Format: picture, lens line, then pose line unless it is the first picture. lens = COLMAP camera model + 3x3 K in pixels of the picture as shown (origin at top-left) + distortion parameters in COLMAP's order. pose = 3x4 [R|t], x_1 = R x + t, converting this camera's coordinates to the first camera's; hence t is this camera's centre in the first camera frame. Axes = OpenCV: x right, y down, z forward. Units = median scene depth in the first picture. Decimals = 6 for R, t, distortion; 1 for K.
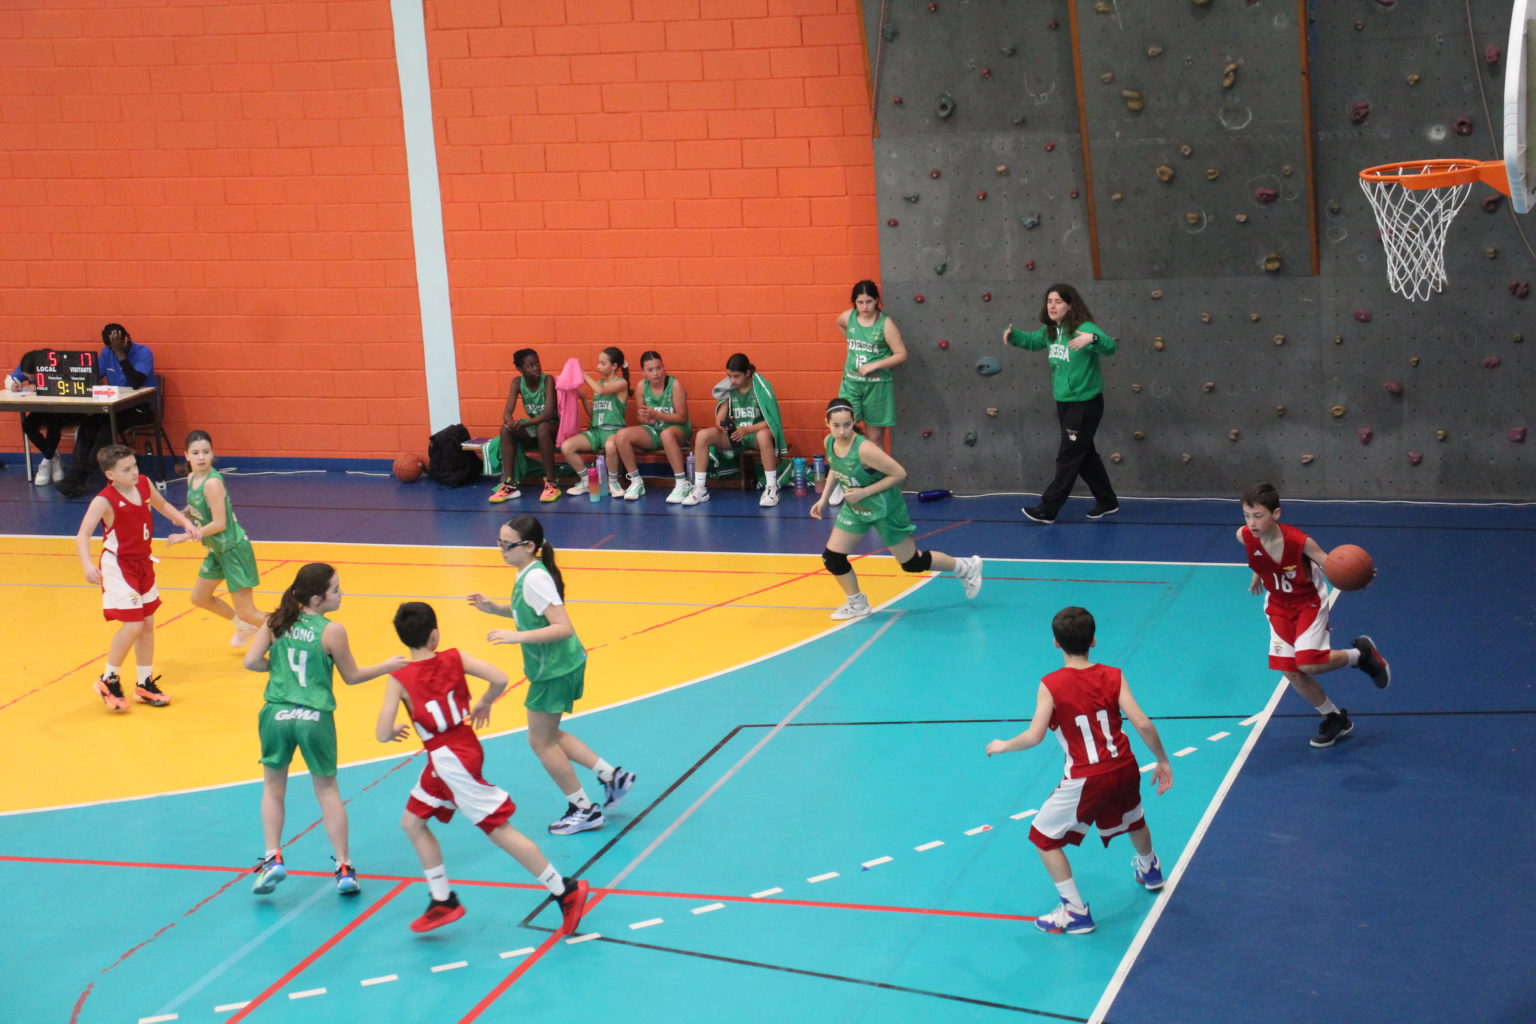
lens RADIAL K [[3085.9, 0, 783.2], [0, 3085.9, 500.0], [0, 0, 1]] dist [0.352615, 0.000000]
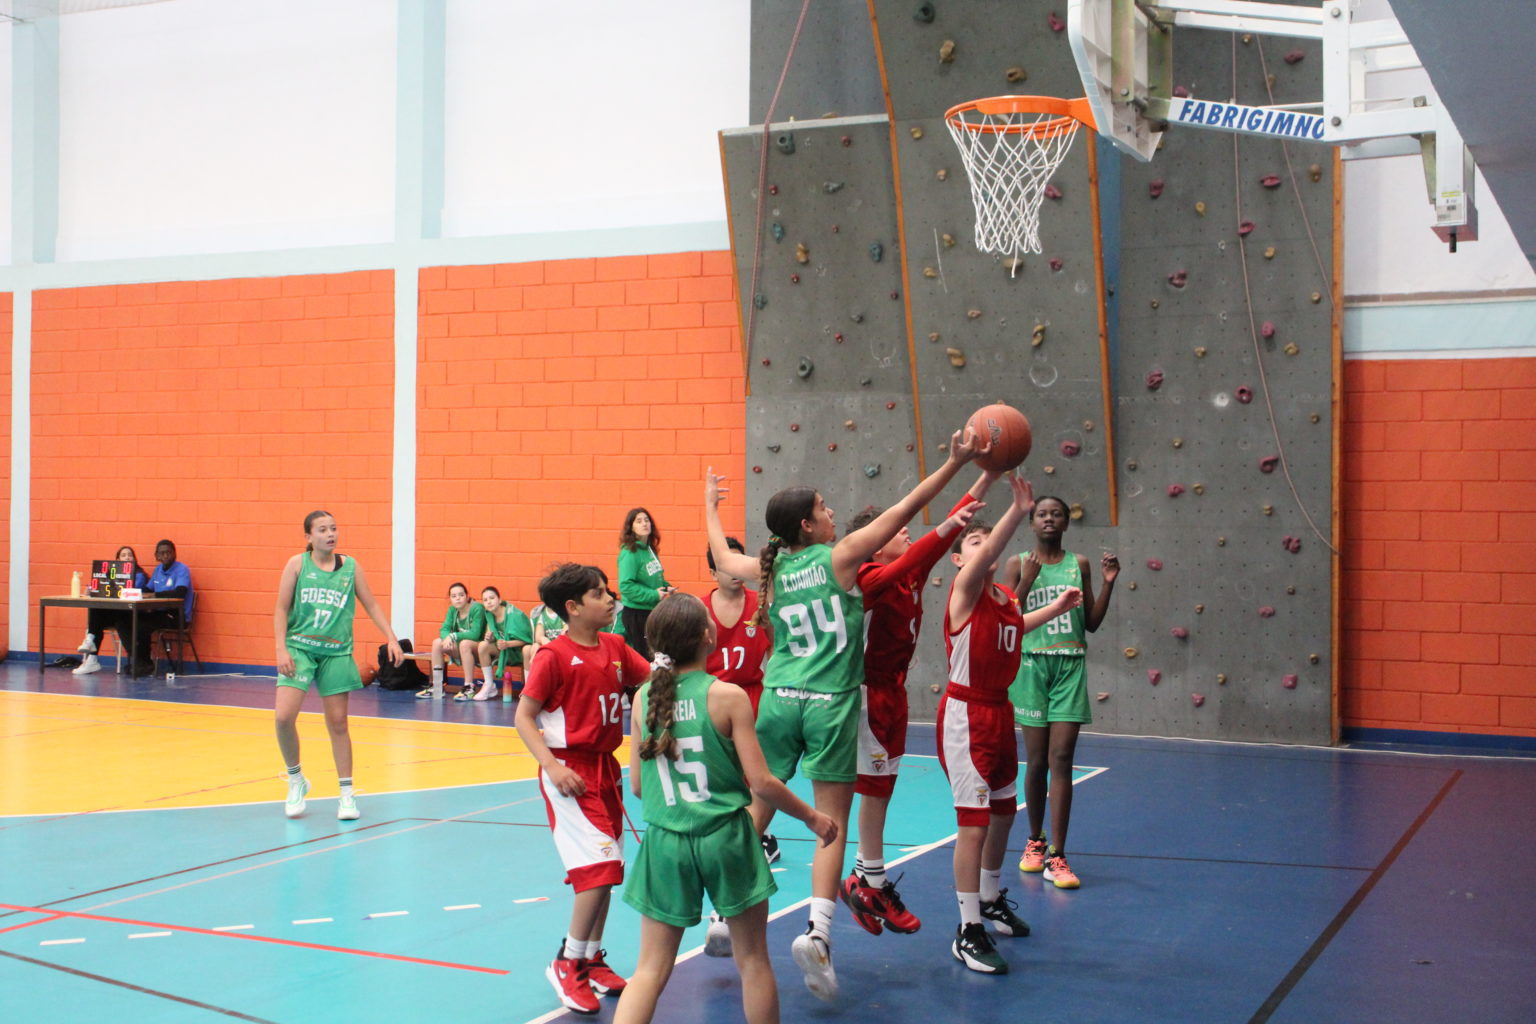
lens RADIAL K [[1968.1, 0, 758.3], [0, 1968.1, 493.6], [0, 0, 1]] dist [0.022076, 0.000000]
pose [[0.988396, 0.068765, -0.135445, 0.139316], [-0.097647, 0.970651, -0.219778, 0.081640], [0.116357, 0.230453, 0.966102, 0.310685]]
